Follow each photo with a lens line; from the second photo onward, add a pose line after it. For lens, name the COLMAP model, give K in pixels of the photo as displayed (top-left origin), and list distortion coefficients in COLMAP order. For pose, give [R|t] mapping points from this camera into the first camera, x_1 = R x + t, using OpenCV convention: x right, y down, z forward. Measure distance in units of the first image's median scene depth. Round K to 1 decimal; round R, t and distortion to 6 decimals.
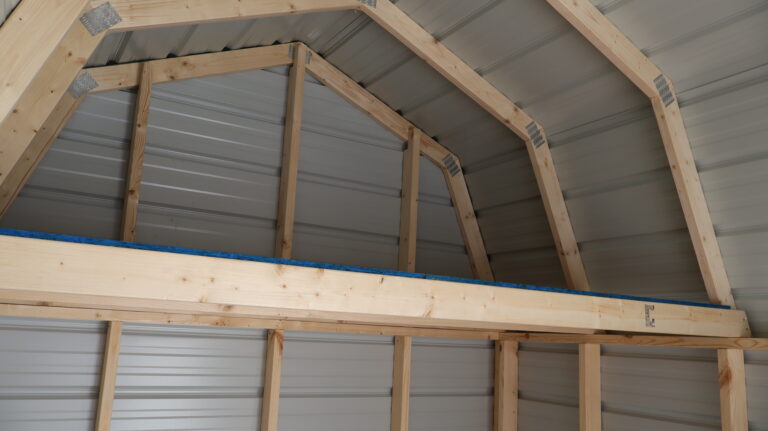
lens RADIAL K [[639.5, 0, 384.9], [0, 639.5, 225.9], [0, 0, 1]] dist [0.022060, 0.009522]
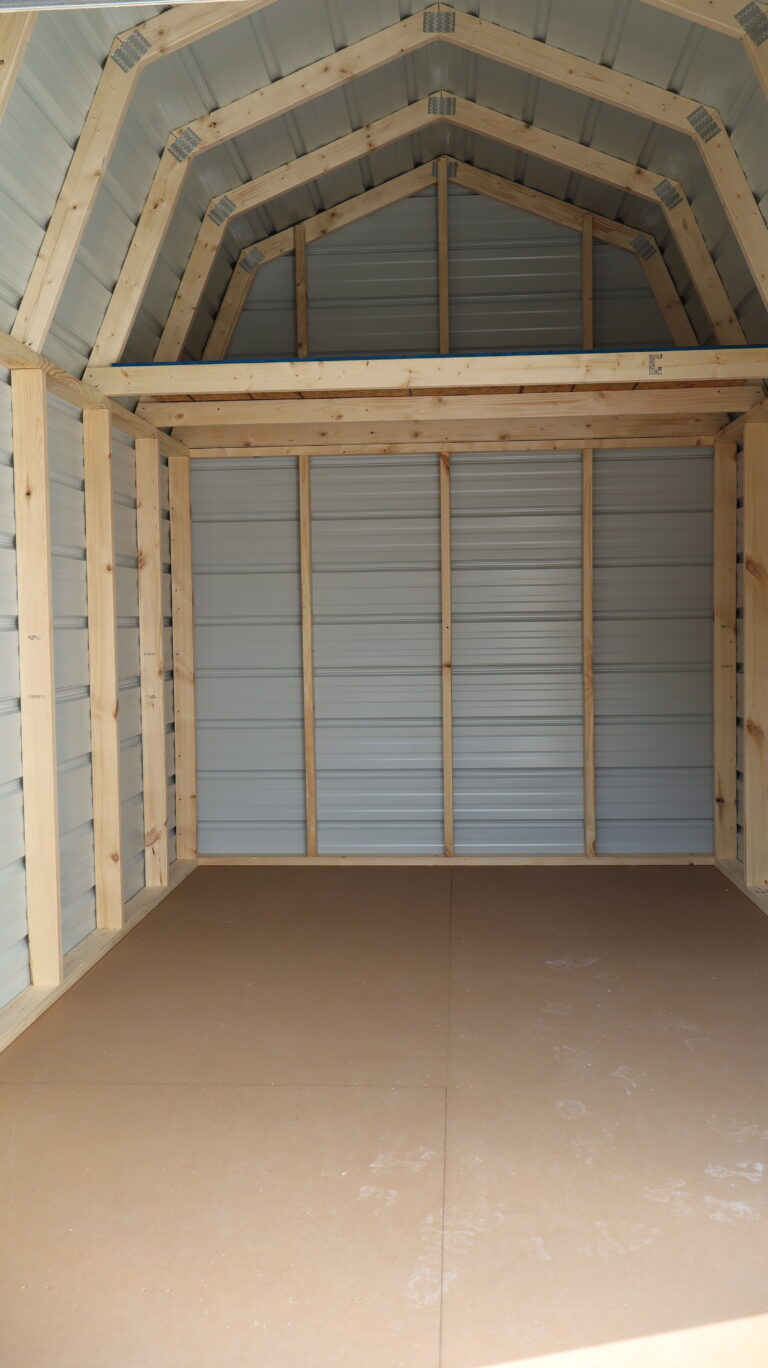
lens RADIAL K [[1139.1, 0, 384.0], [0, 1139.1, 684.0], [0, 0, 1]] dist [0.022060, 0.009522]
pose [[0.828060, -0.026000, -0.560036, 0.829133], [0.147025, 0.974034, 0.172168, 0.200661], [0.541018, -0.224905, 0.810381, -0.701897]]
